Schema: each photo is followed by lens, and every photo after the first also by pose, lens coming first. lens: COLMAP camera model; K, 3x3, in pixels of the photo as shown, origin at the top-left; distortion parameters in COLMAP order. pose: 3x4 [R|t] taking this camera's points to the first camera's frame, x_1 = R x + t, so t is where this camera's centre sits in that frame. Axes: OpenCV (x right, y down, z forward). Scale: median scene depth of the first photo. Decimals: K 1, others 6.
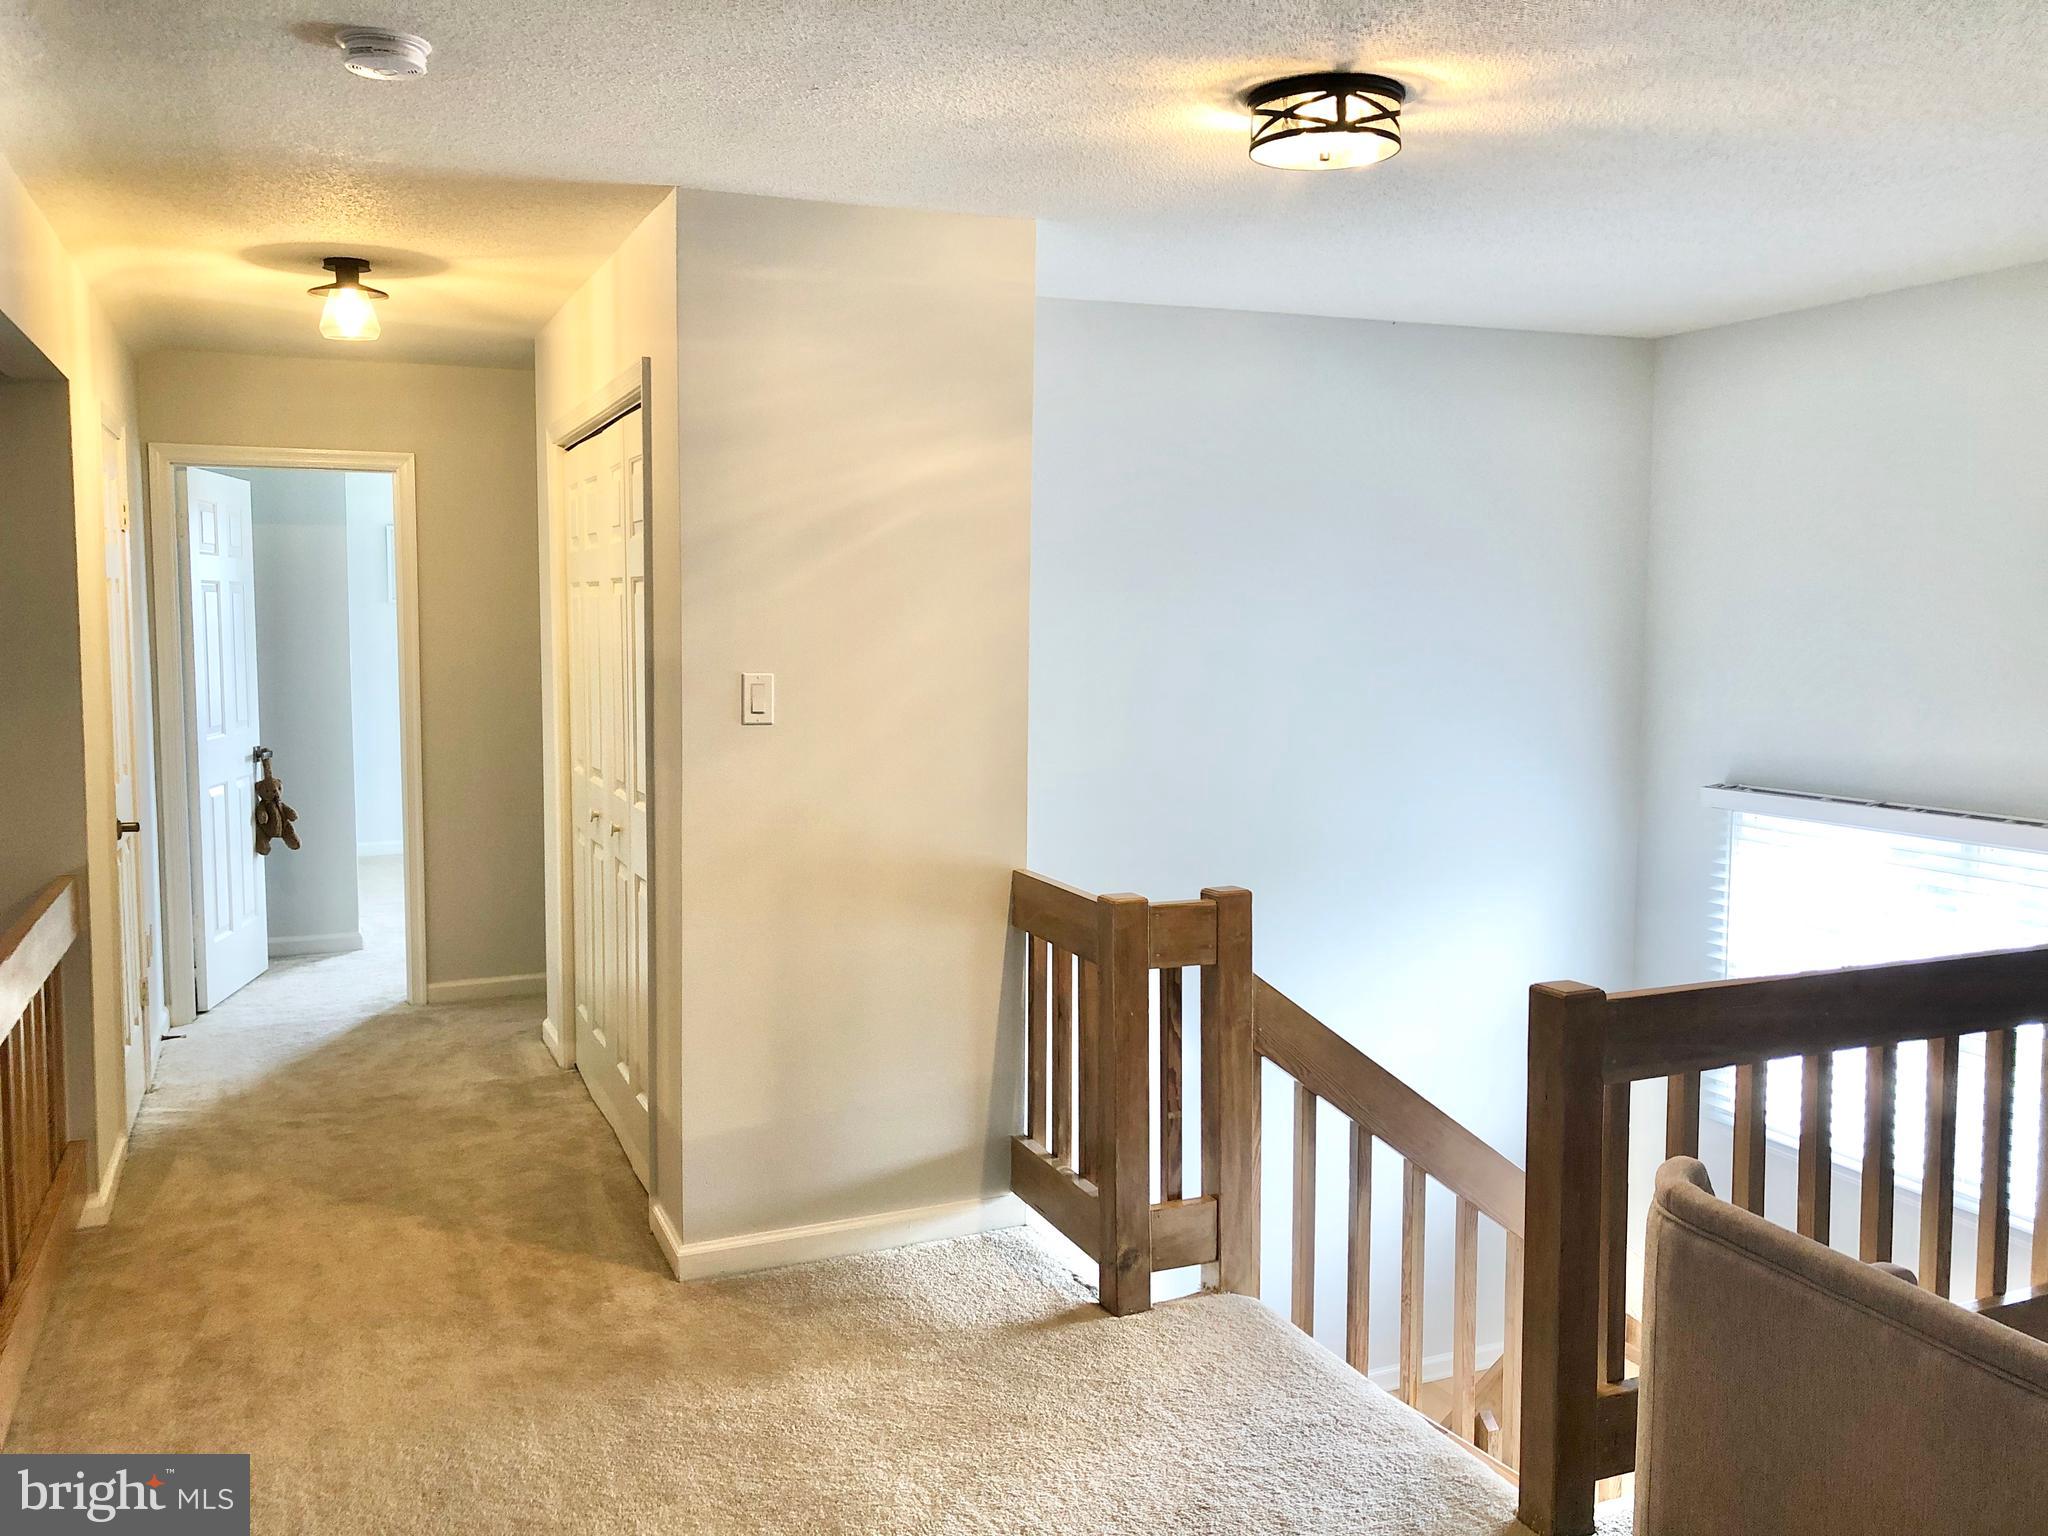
lens RADIAL K [[1678.3, 0, 1024.0], [0, 1678.3, 768.0], [0, 0, 1]] dist [0.096547, -0.136806]
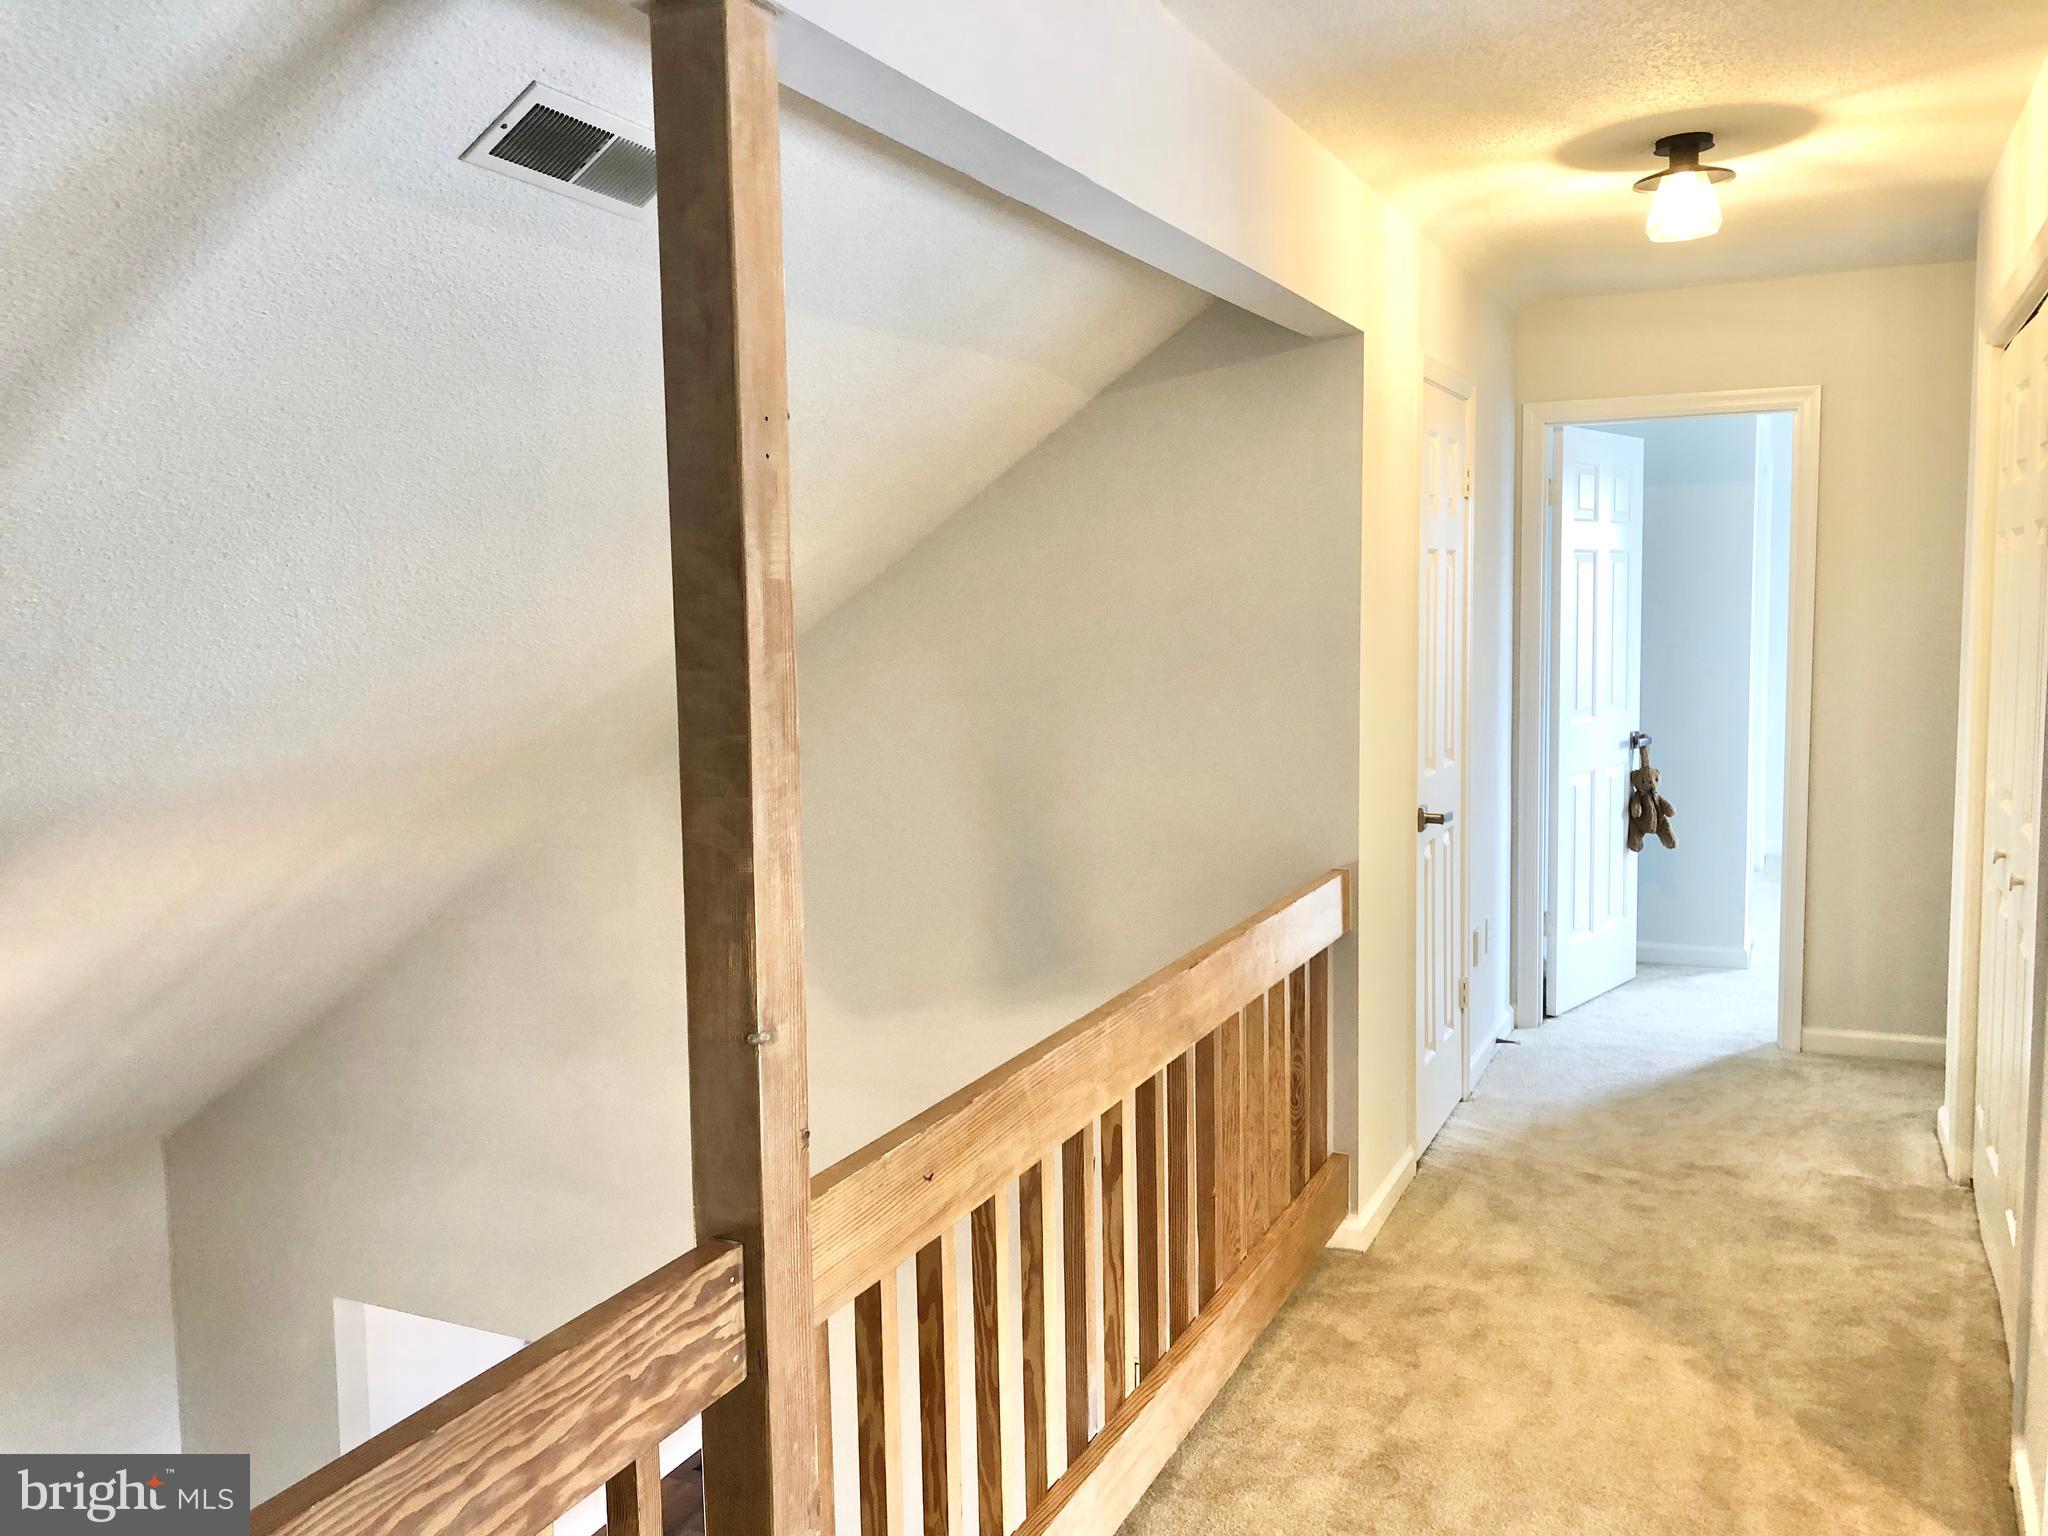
lens RADIAL K [[1704.3, 0, 1026.4], [0, 1704.3, 758.6], [0, 0, 1]] dist [0.037164, -0.013472]
pose [[0.672663, 0.058854, -0.737605, 0.005764], [-0.051080, 0.998147, 0.033060, -0.016618], [0.738184, 0.015439, 0.674423, 0.205086]]
